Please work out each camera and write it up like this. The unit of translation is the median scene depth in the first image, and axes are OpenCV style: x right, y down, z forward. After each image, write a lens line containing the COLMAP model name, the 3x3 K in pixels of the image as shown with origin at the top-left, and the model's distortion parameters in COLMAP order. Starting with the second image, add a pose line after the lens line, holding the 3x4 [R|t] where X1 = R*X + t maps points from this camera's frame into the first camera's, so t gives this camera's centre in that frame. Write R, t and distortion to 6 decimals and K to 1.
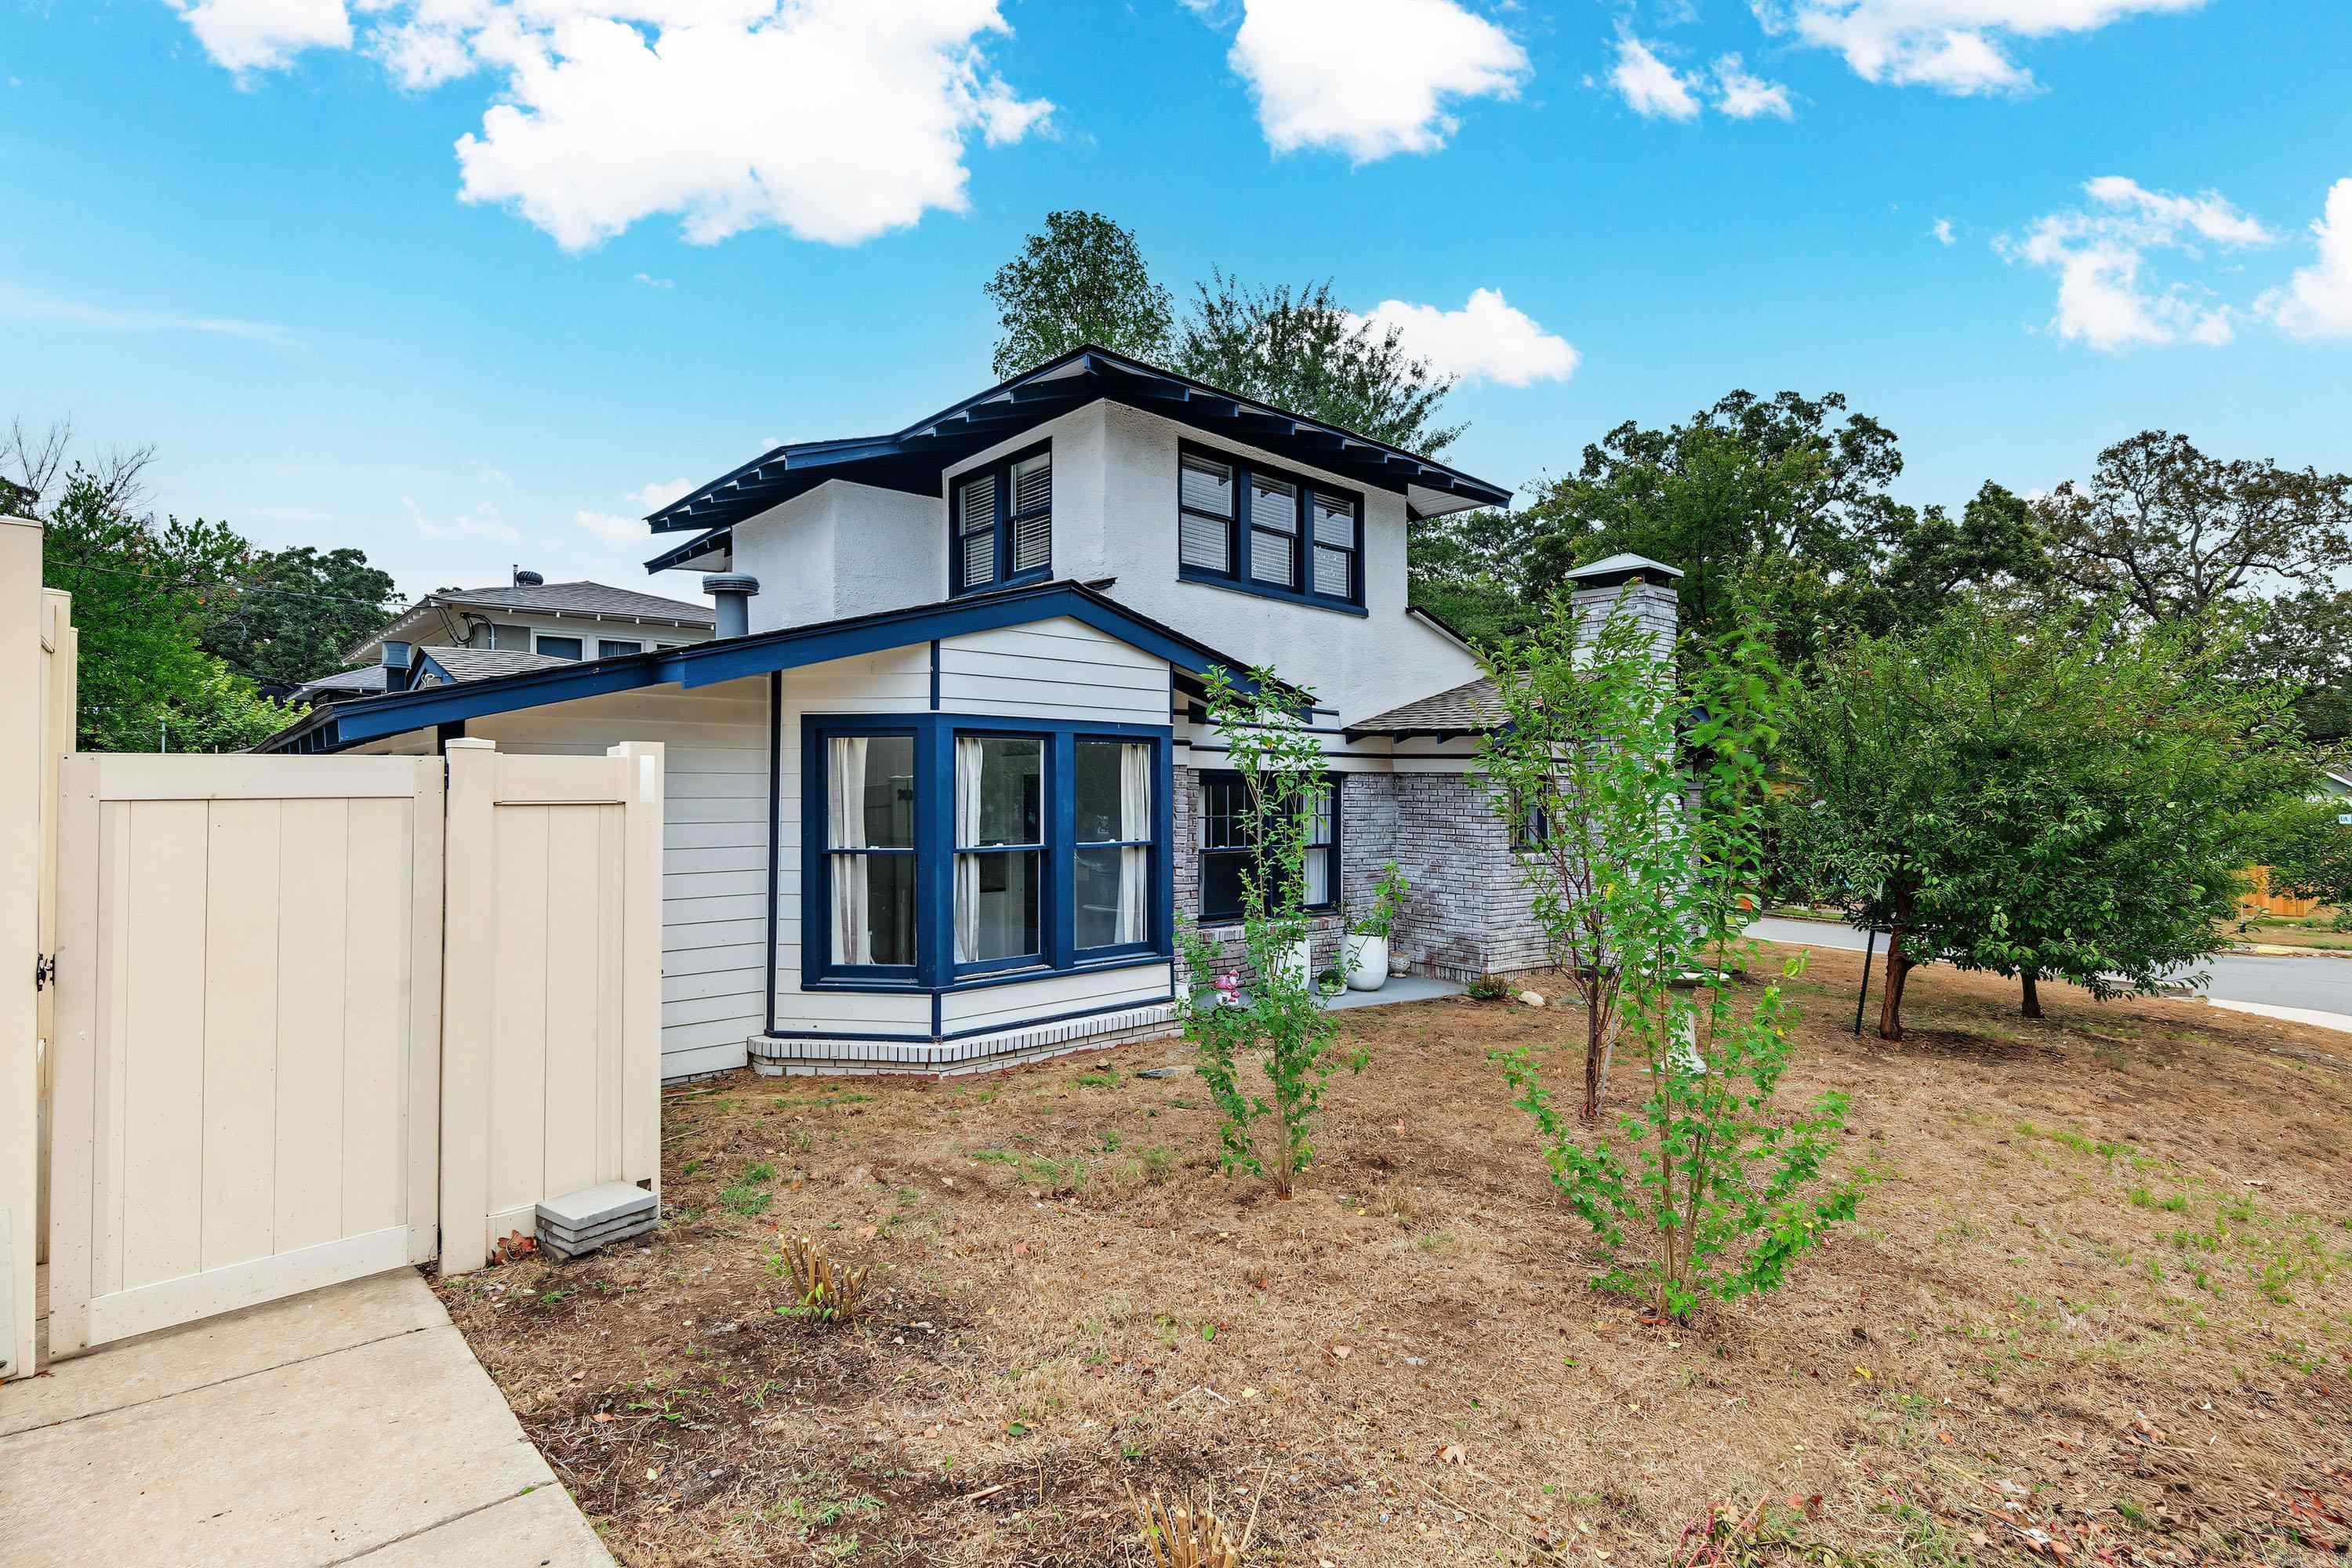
lens RADIAL K [[1162.3, 0, 1175.9], [0, 1162.3, 783.9], [0, 0, 1]] dist [-0.001324, -0.000649]
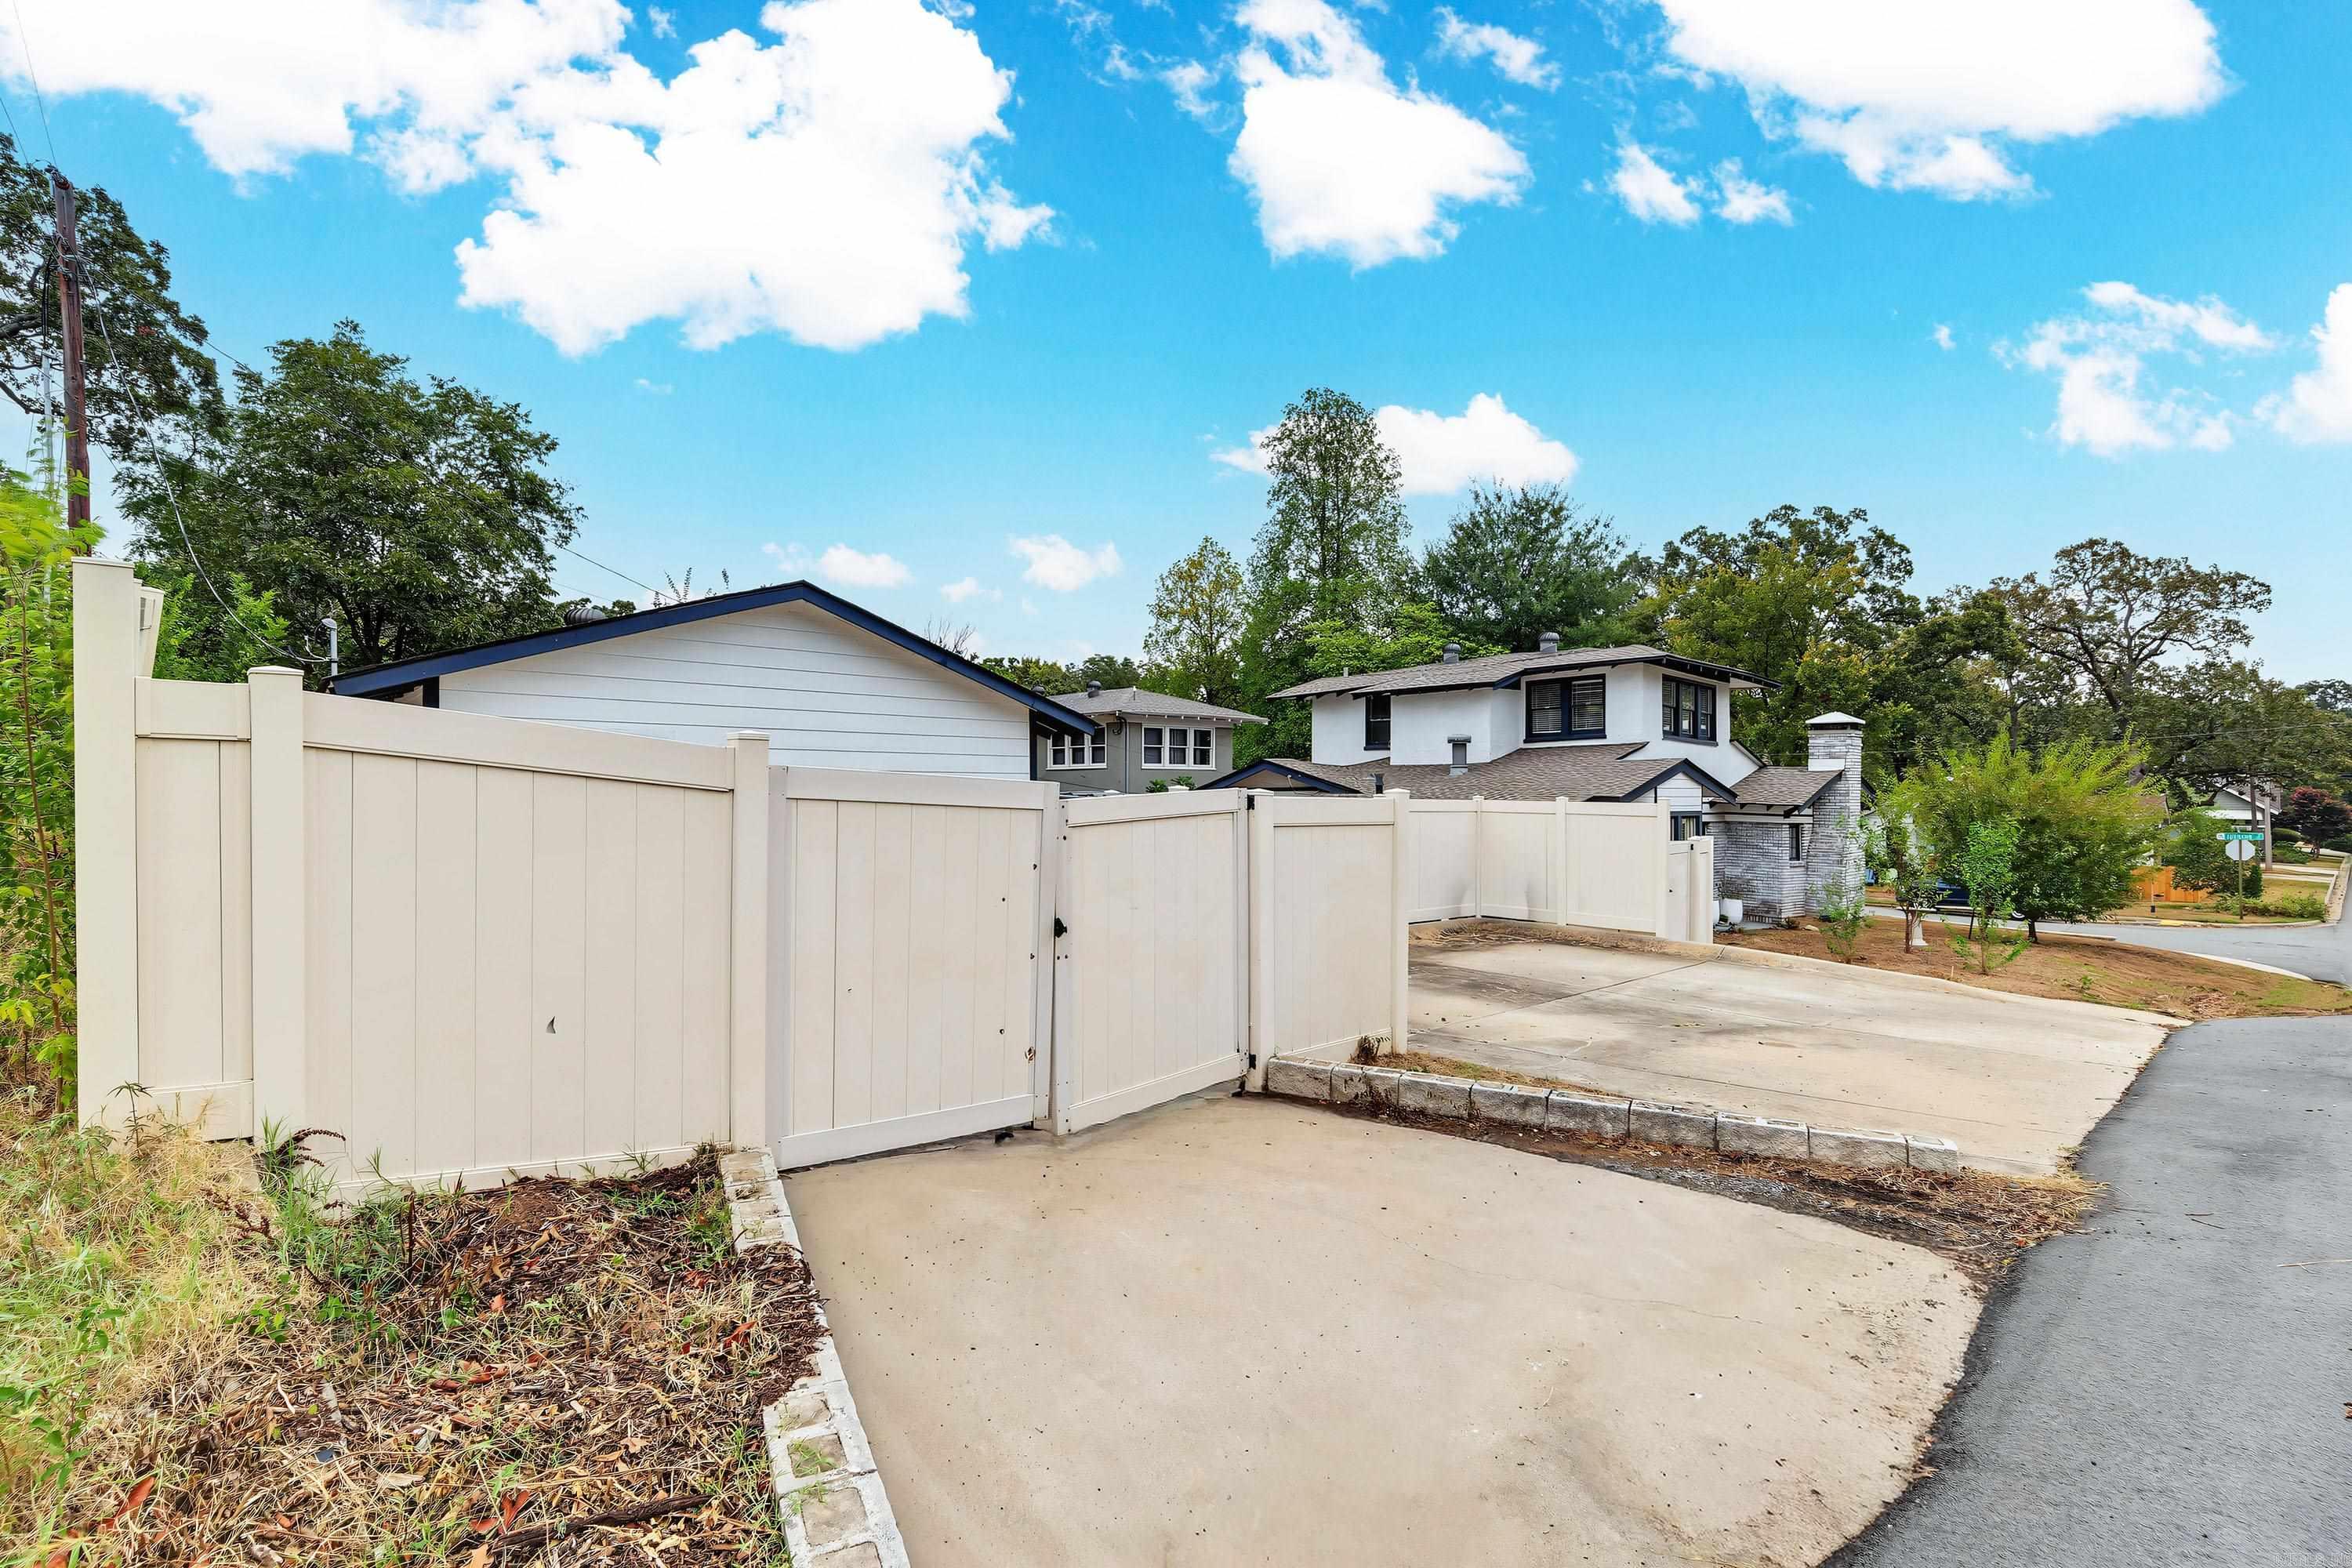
lens RADIAL K [[1123.4, 0, 1178.9], [0, 1123.4, 792.8], [0, 0, 1]] dist [0.002285, 0.000633]
pose [[0.999835, 0.004114, 0.017693, -0.231556], [-0.004267, 0.999953, 0.008654, -0.020817], [-0.017657, -0.008728, 0.999806, -0.273285]]
